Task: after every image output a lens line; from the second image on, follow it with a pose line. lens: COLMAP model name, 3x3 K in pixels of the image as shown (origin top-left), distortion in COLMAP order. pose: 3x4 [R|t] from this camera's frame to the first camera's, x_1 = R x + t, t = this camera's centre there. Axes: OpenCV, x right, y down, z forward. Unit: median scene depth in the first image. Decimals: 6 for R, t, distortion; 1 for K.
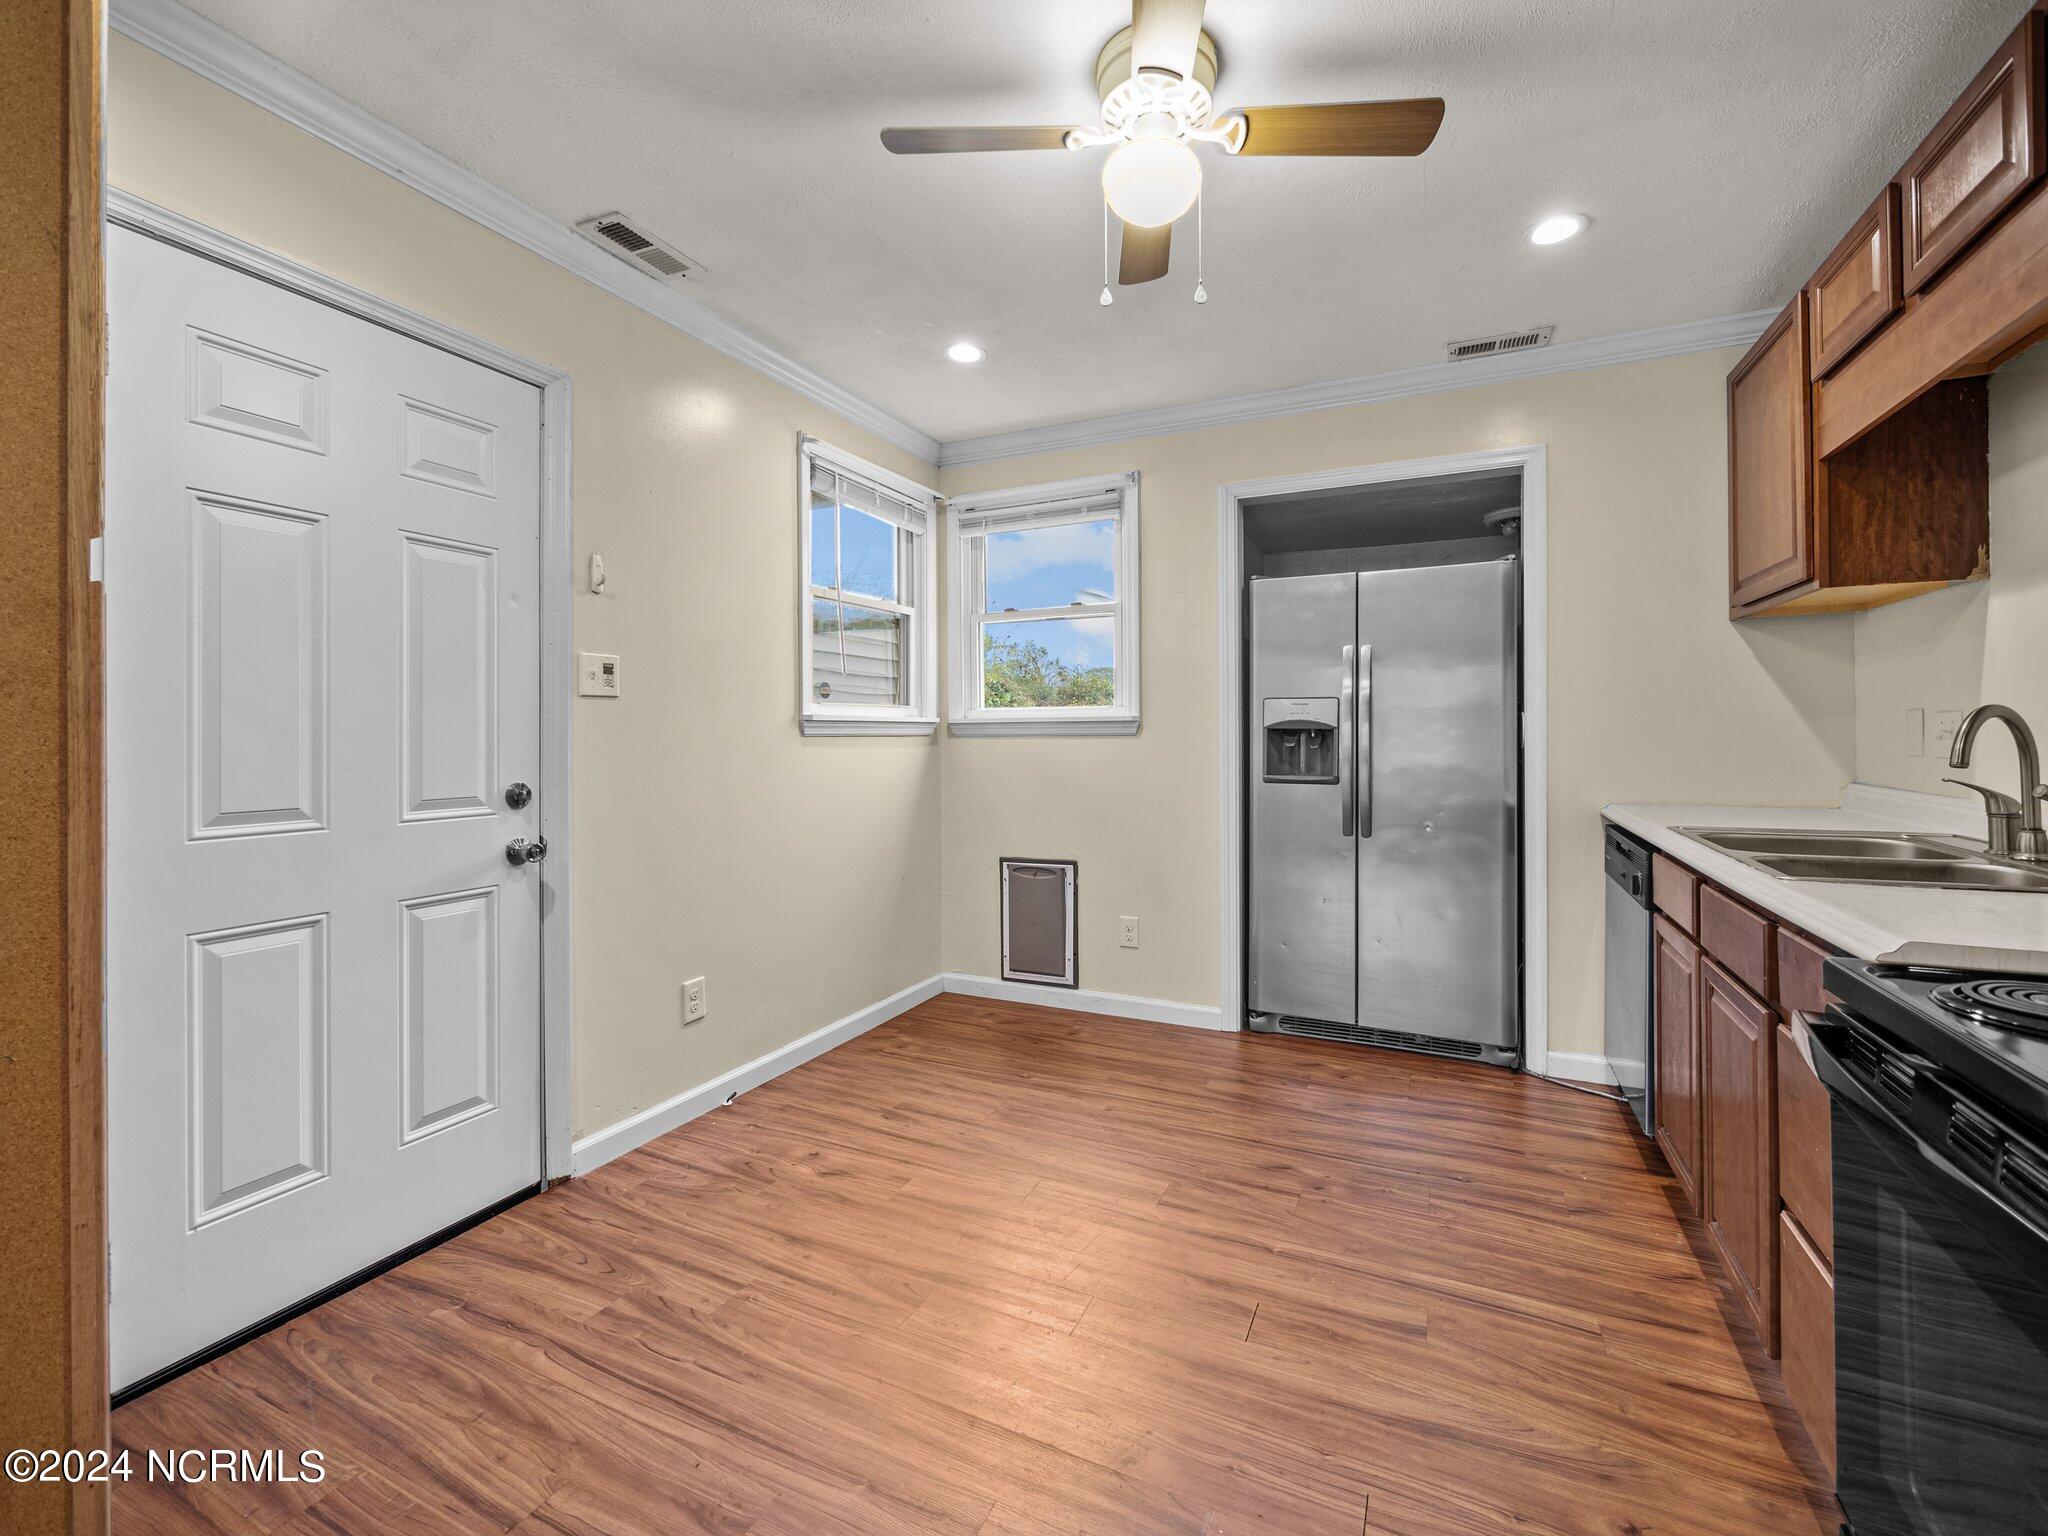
lens RADIAL K [[857.6, 0, 1080.3], [0, 857.6, 735.0], [0, 0, 1]] dist [0.012066, -0.000156]
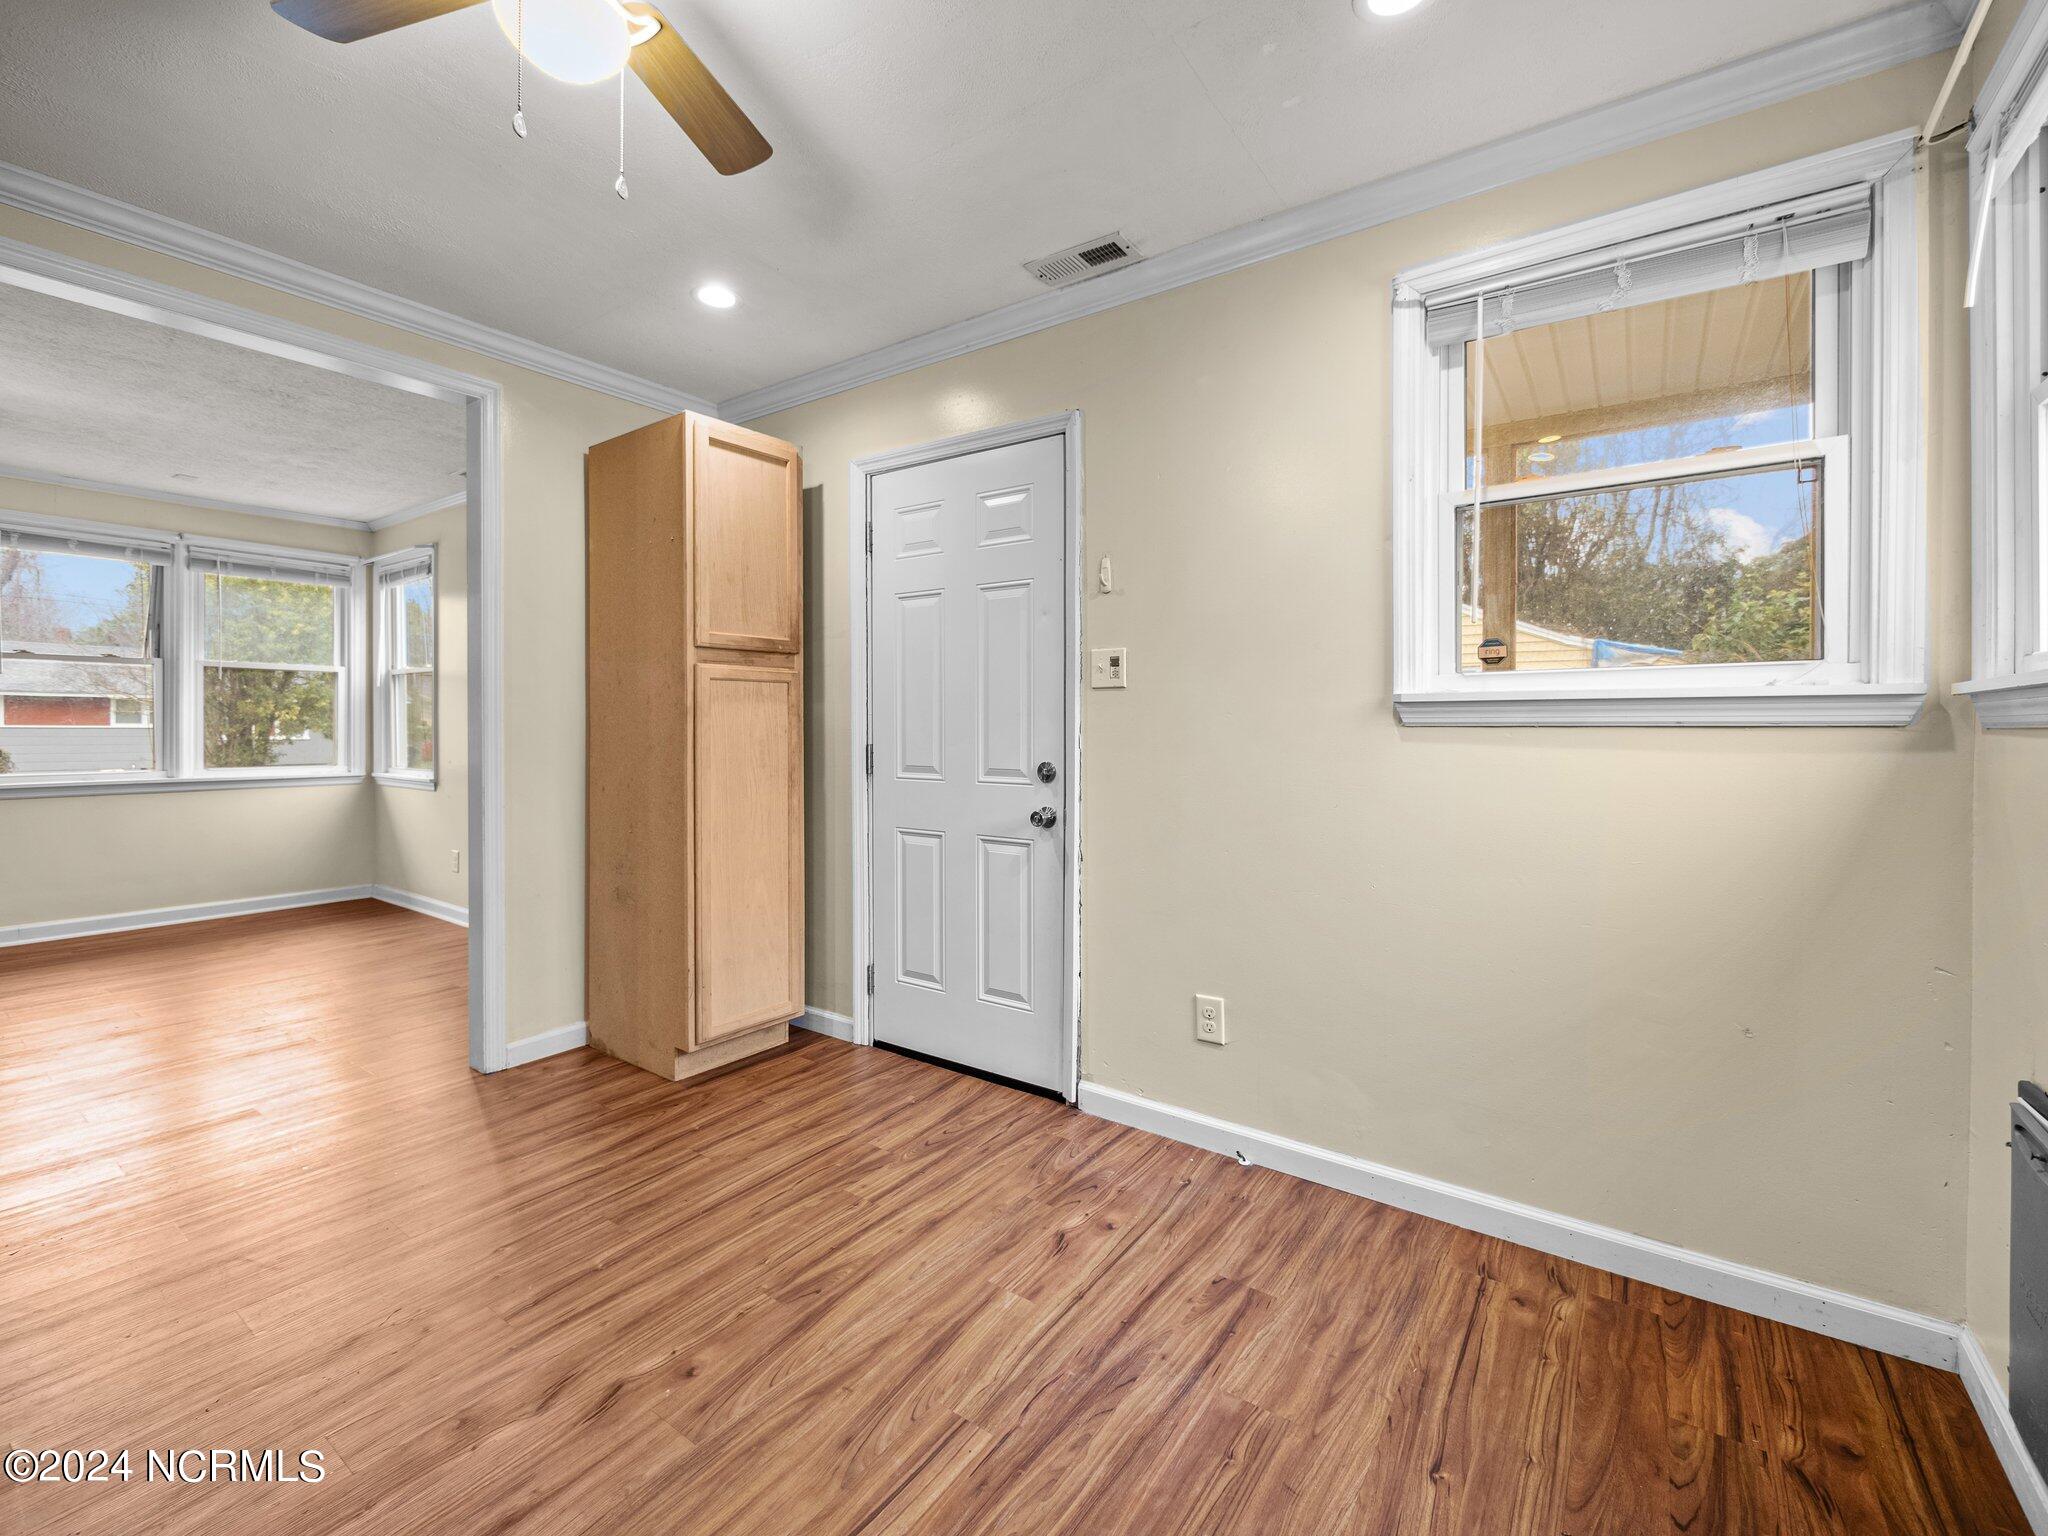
lens RADIAL K [[881.5, 0, 1021.2], [0, 881.5, 752.6], [0, 0, 1]] dist [-0.005122, -0.000245]
pose [[-0.212790, 0.015511, -0.976975, 0.552279], [-0.012040, 0.999756, 0.018495, 0.017341], [0.977024, 0.015699, -0.212551, 1.136926]]
